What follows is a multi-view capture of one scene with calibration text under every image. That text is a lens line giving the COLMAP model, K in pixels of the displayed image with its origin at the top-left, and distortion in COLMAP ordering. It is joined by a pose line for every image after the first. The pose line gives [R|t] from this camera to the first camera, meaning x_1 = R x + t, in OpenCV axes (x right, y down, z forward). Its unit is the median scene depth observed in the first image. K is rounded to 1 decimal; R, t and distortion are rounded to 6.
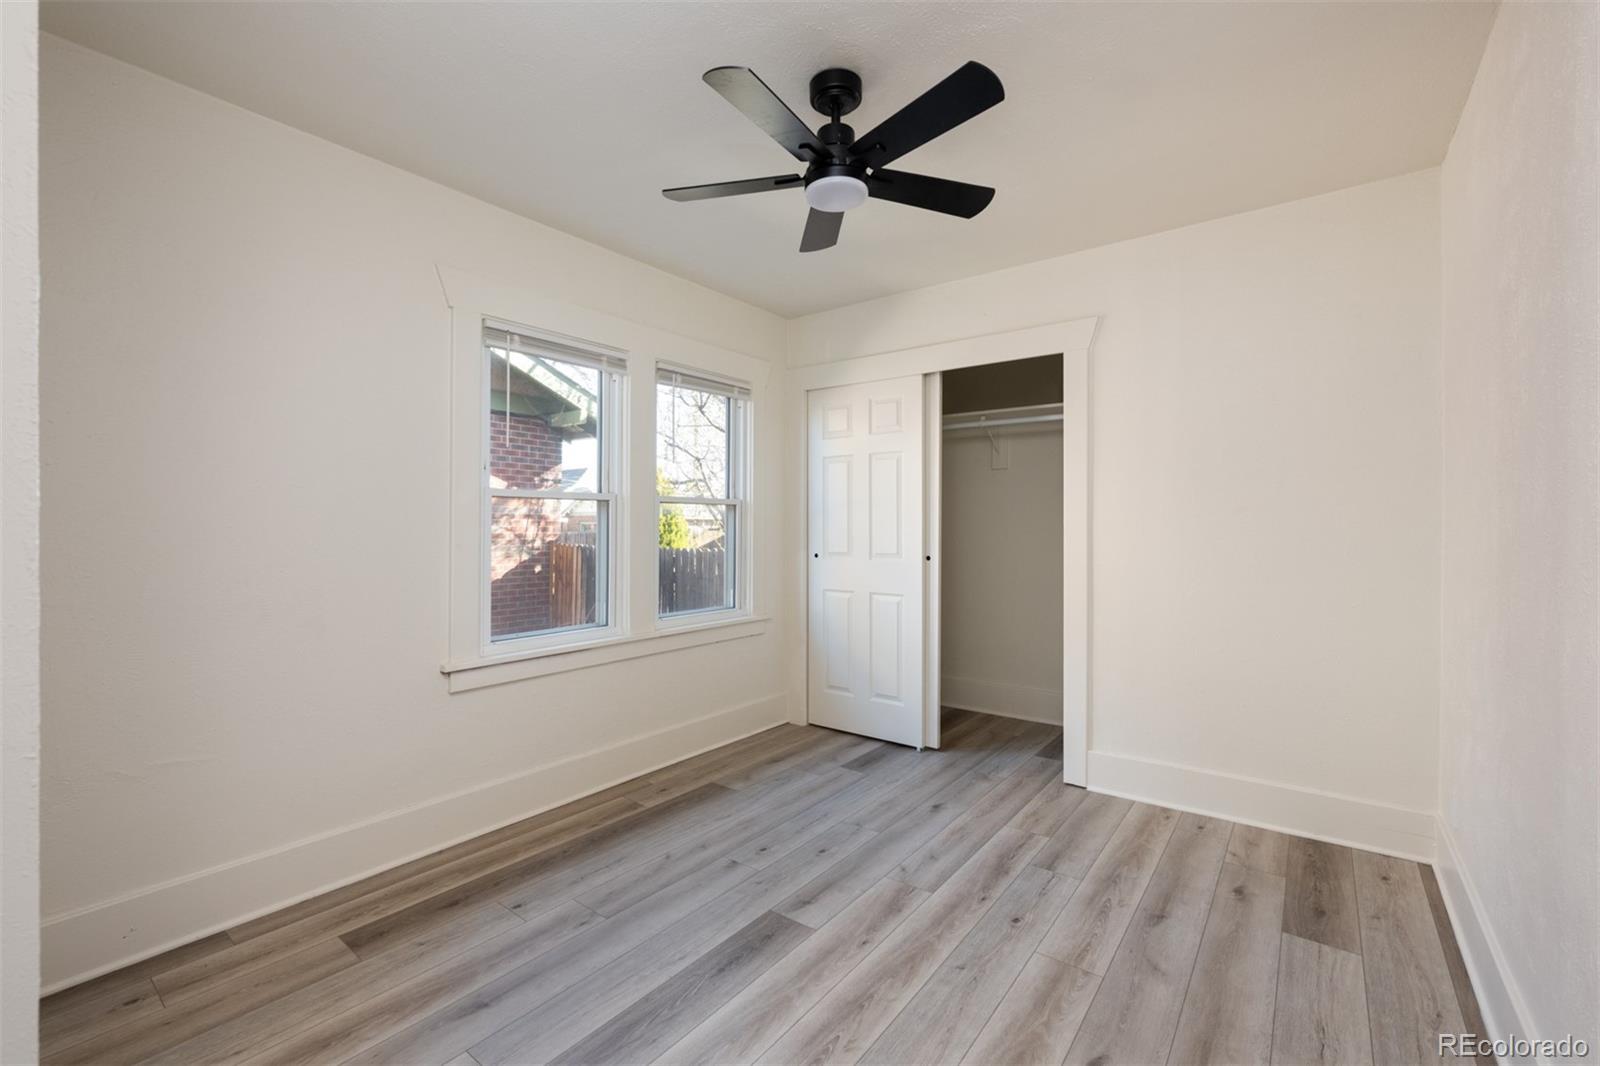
lens RADIAL K [[656.8, 0, 804.5], [0, 656.8, 530.7], [0, 0, 1]] dist [-0.001157, -0.000270]
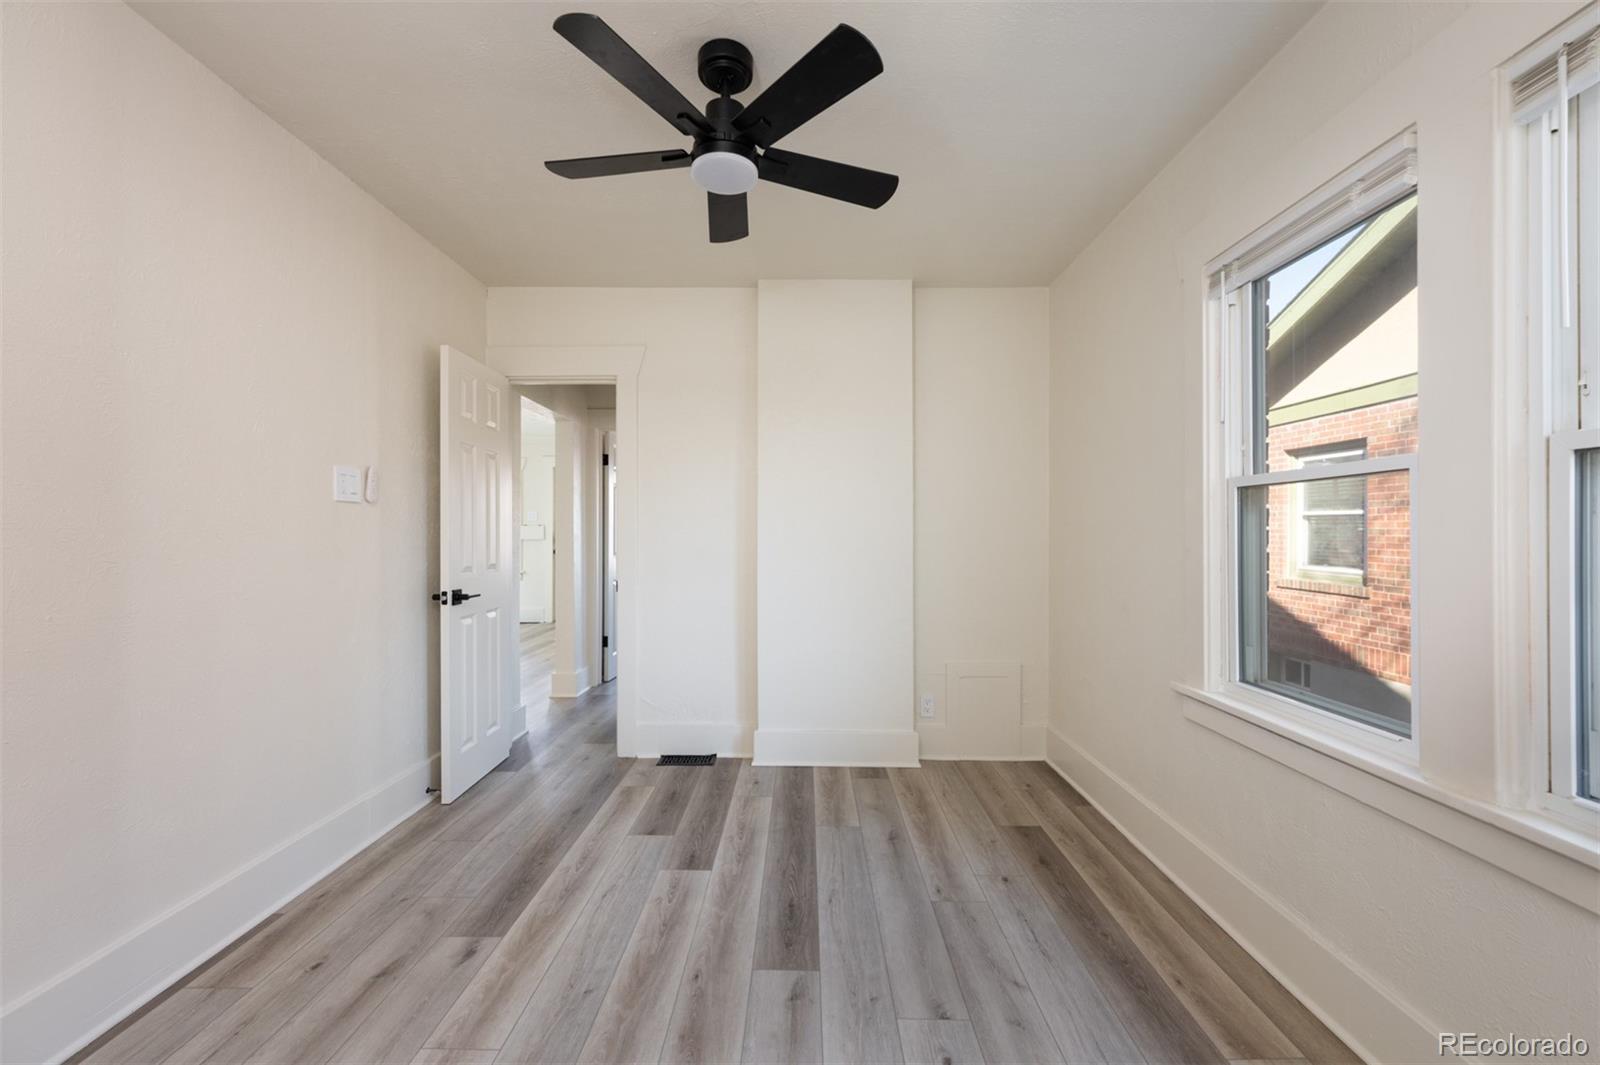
lens RADIAL K [[656.8, 0, 804.5], [0, 656.8, 530.2], [0, 0, 1]] dist [-0.001157, -0.000270]
pose [[-0.796824, -0.006546, -0.604176, 0.520201], [-0.006796, 0.999975, -0.001872, 0.000843], [0.604173, 0.002615, -0.796849, 1.786304]]
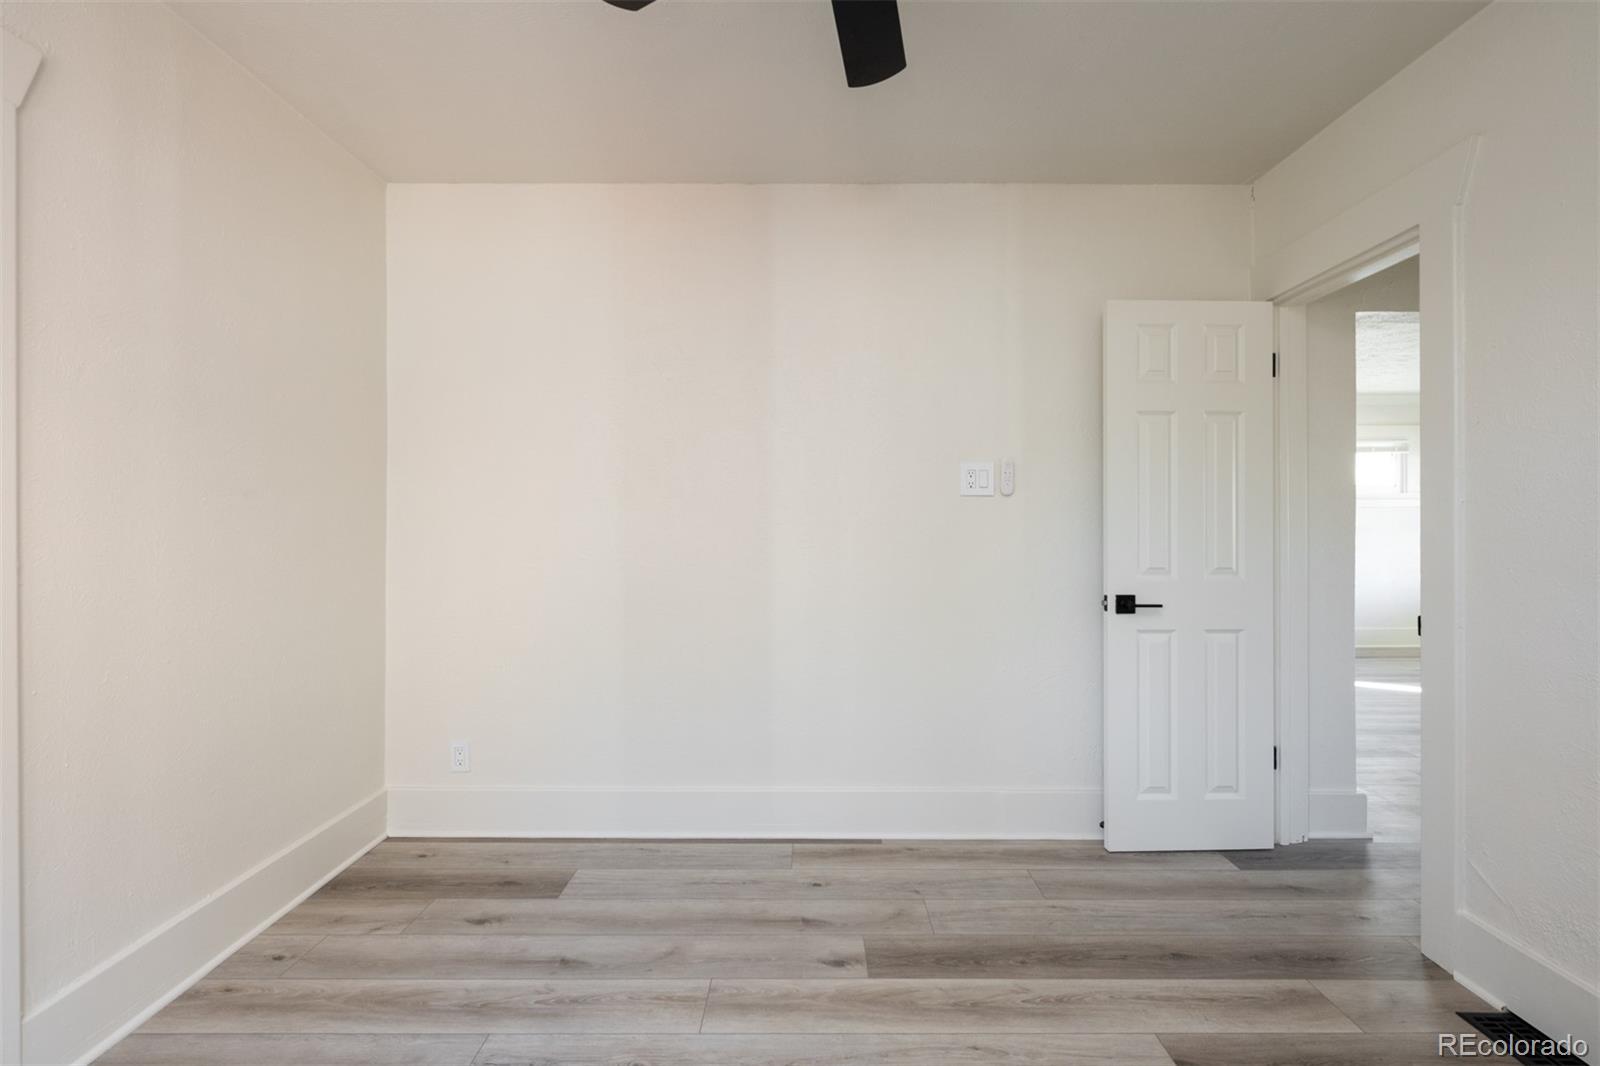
lens RADIAL K [[656.8, 0, 804.5], [0, 656.8, 530.7], [0, 0, 1]] dist [-0.001157, -0.000270]
pose [[-0.600429, -0.004359, 0.799666, -0.361733], [0.003233, 0.999964, 0.007878, 0.008542], [-0.799672, 0.007316, -0.600393, 1.321059]]
